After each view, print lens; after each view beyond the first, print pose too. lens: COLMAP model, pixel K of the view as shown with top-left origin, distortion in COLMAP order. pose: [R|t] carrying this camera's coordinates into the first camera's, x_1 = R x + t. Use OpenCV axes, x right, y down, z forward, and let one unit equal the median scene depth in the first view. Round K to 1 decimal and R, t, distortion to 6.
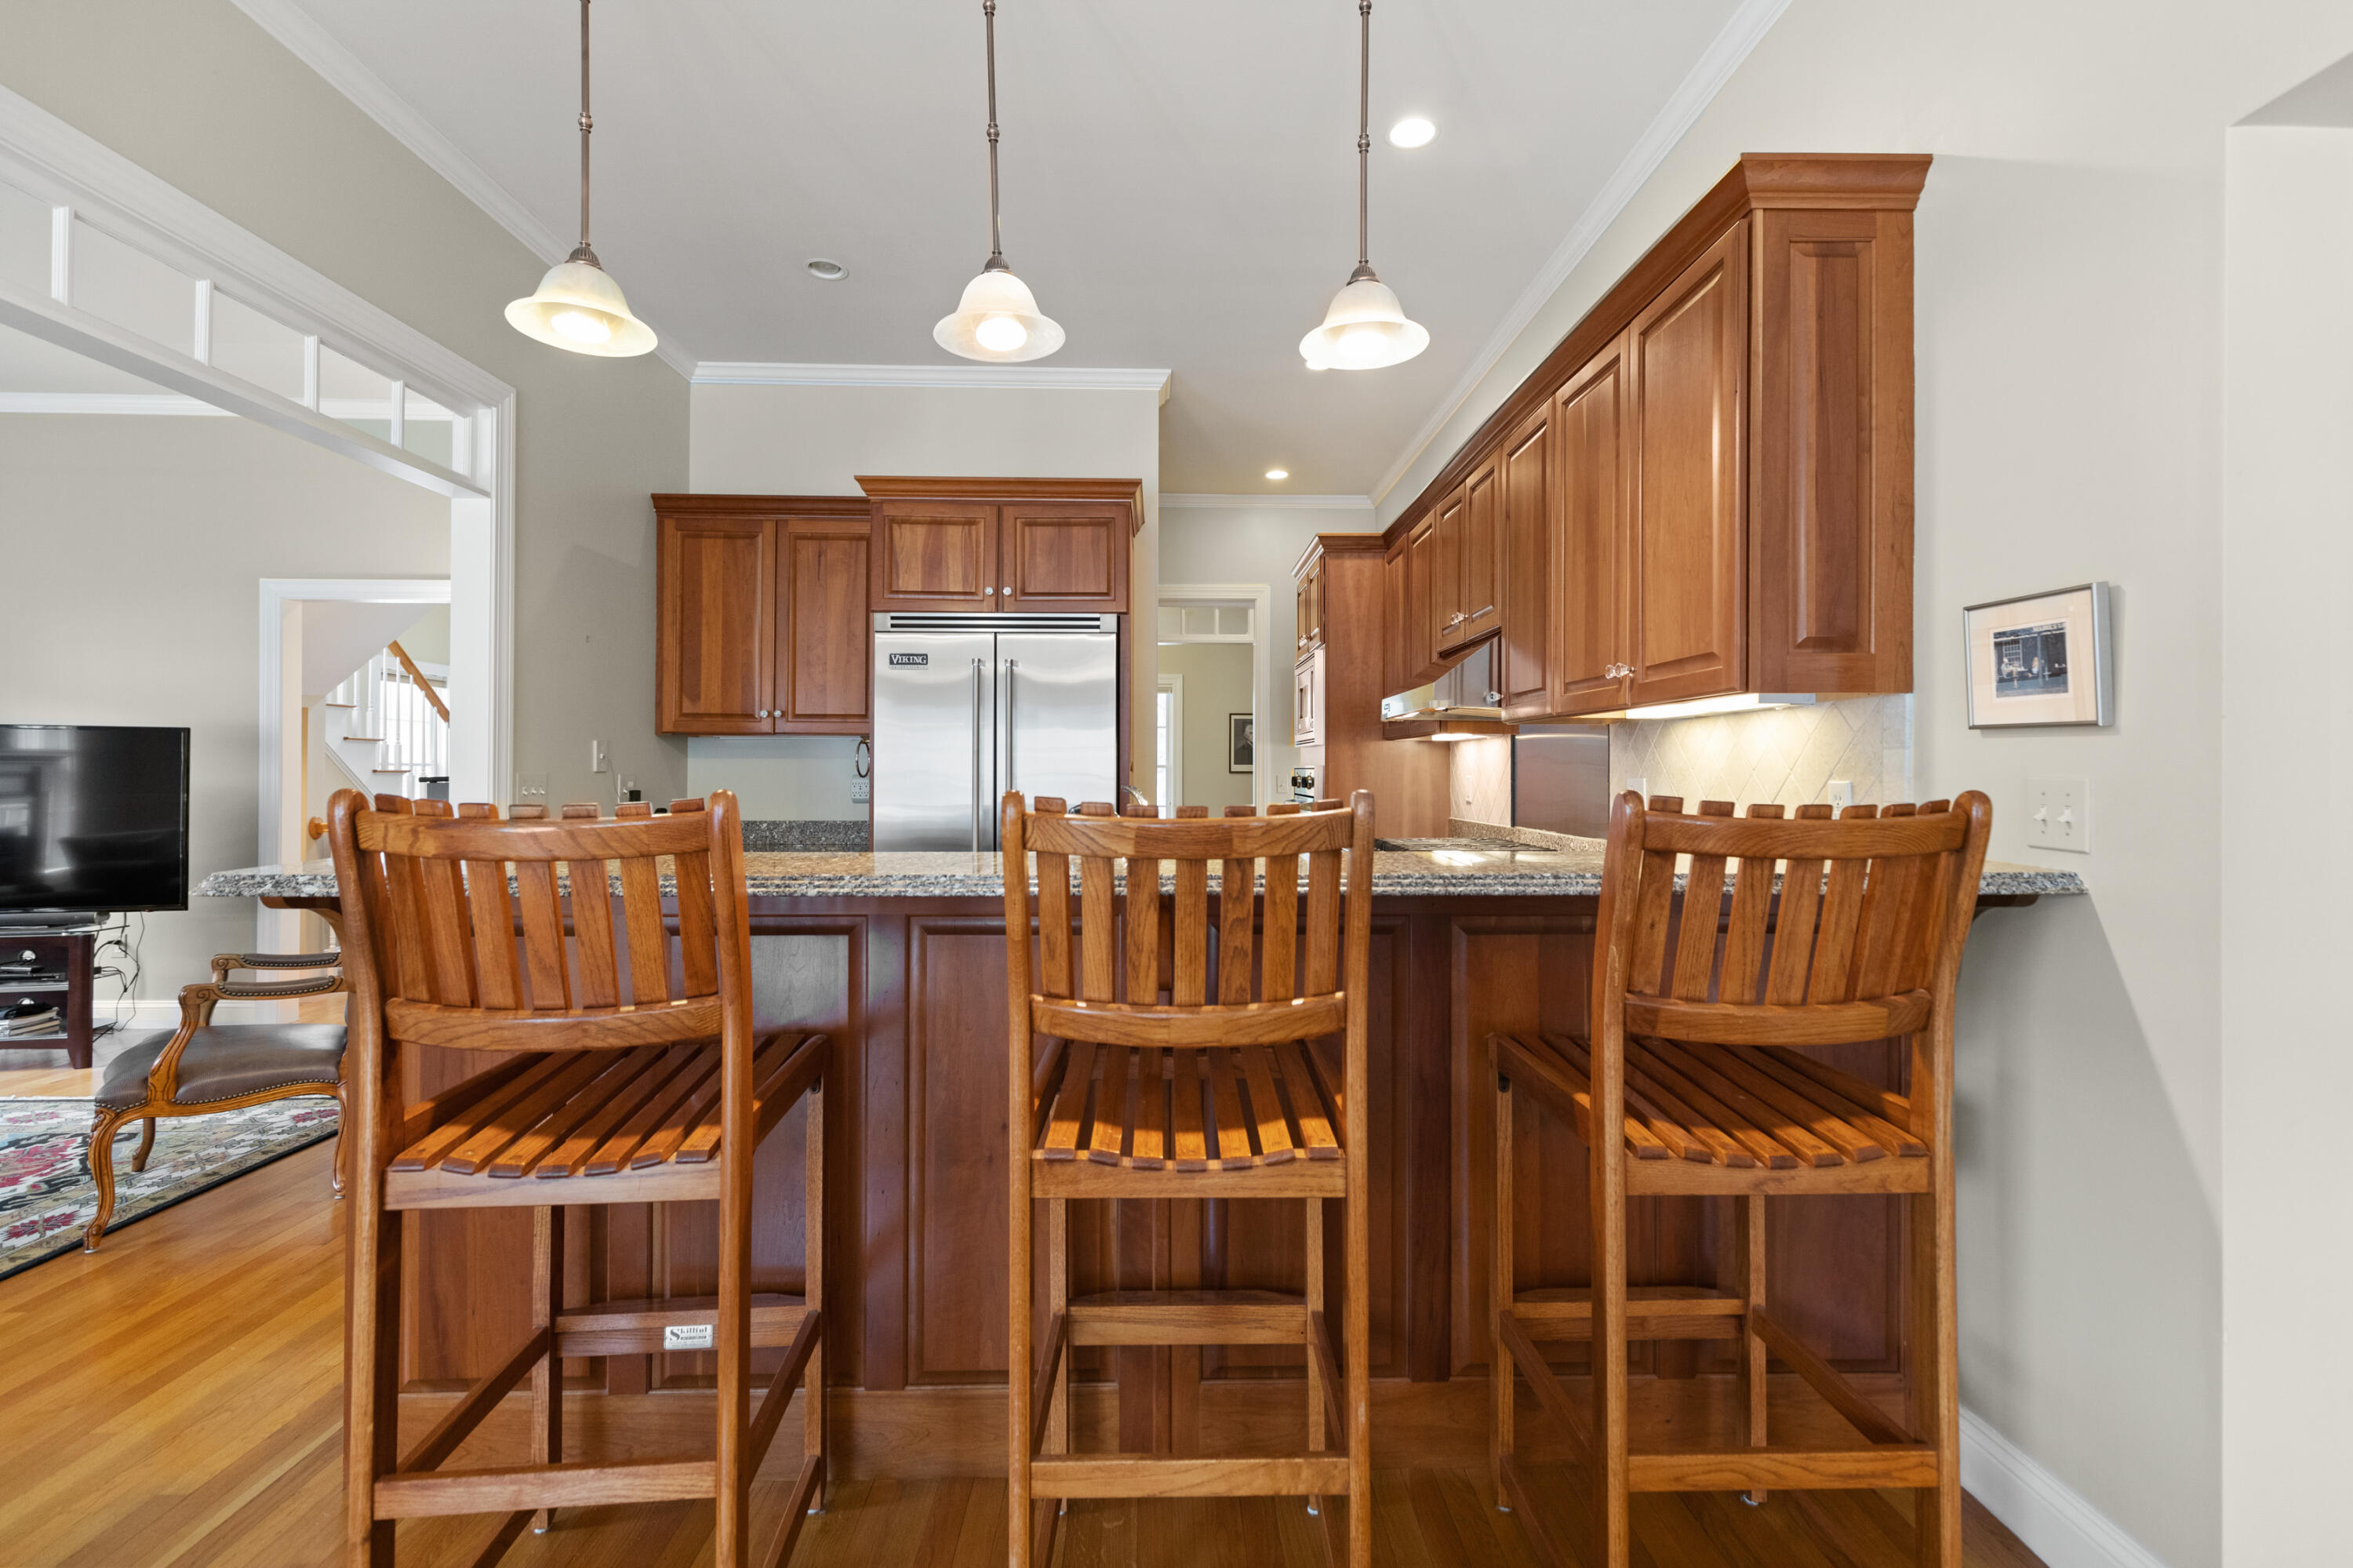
lens RADIAL K [[1067.8, 0, 1182.4], [0, 1067.8, 767.9], [0, 0, 1]] dist [0.002208, -0.000085]
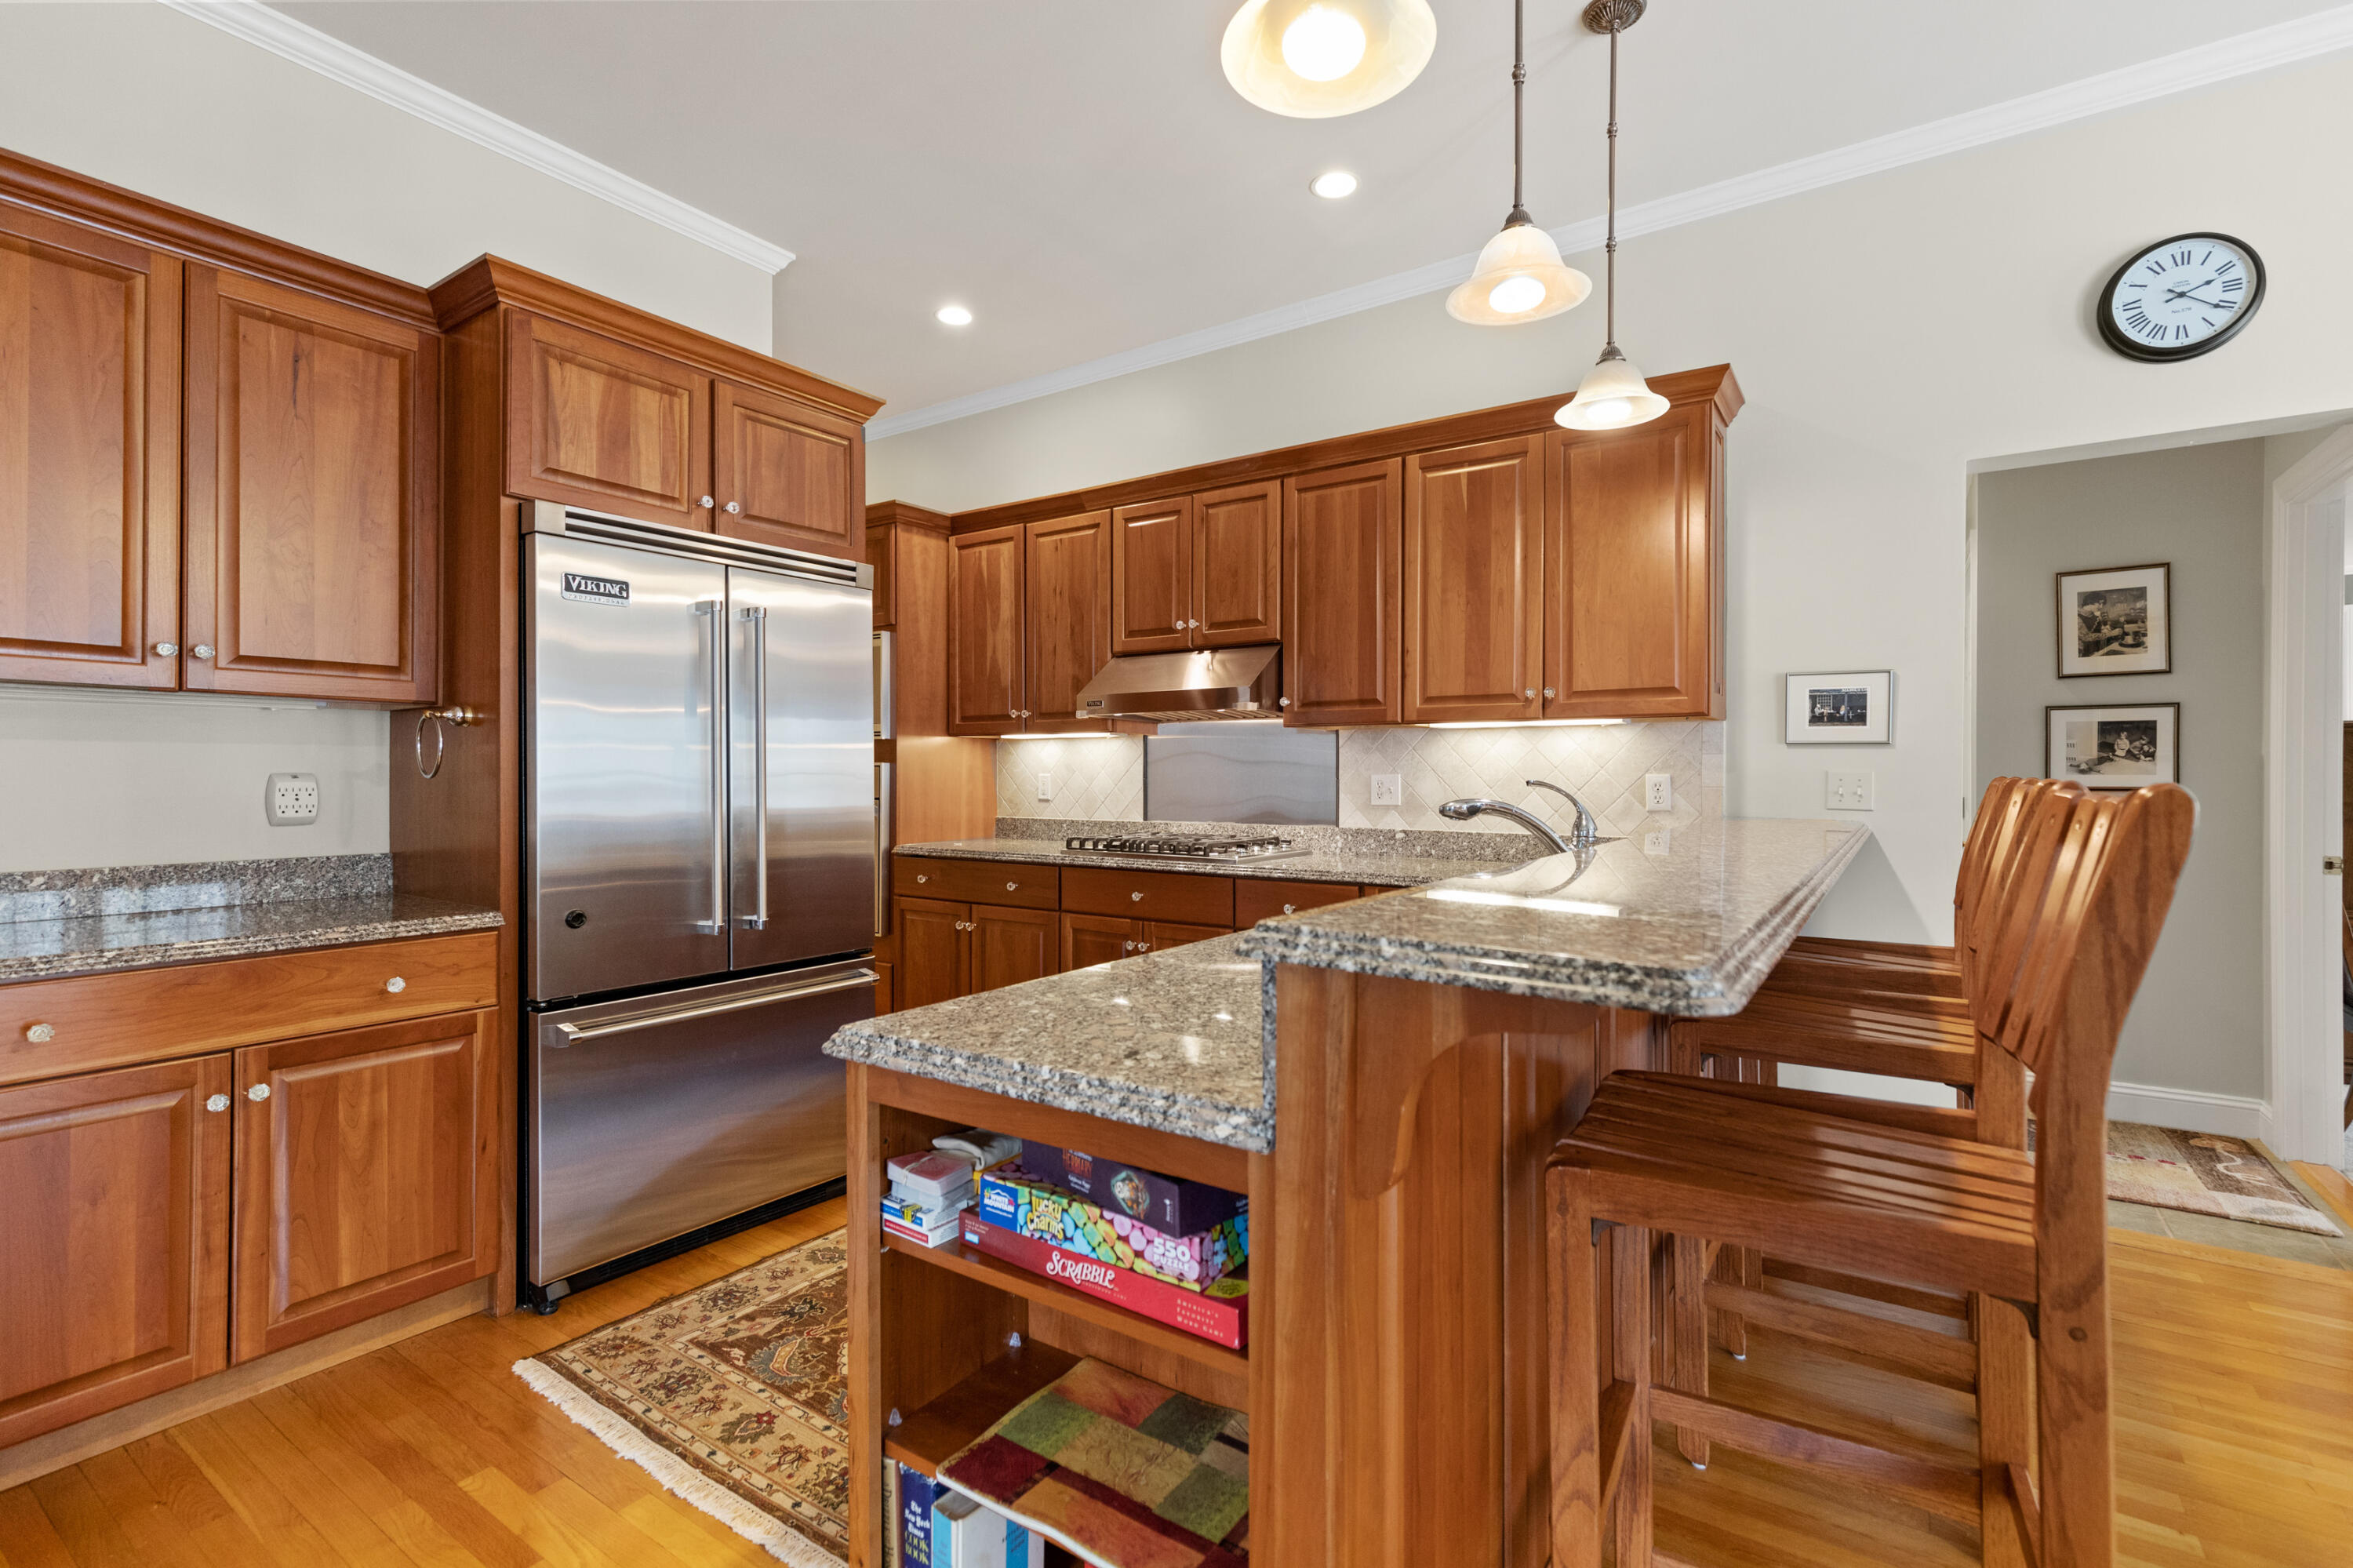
lens RADIAL K [[1067.8, 0, 1173.5], [0, 1067.8, 780.2], [0, 0, 1]] dist [0.002208, -0.000085]
pose [[0.580066, -0.007350, 0.814536, -0.558451], [-0.002813, 0.999935, 0.011026, 0.002596], [-0.814565, -0.008687, 0.580008, 0.360954]]
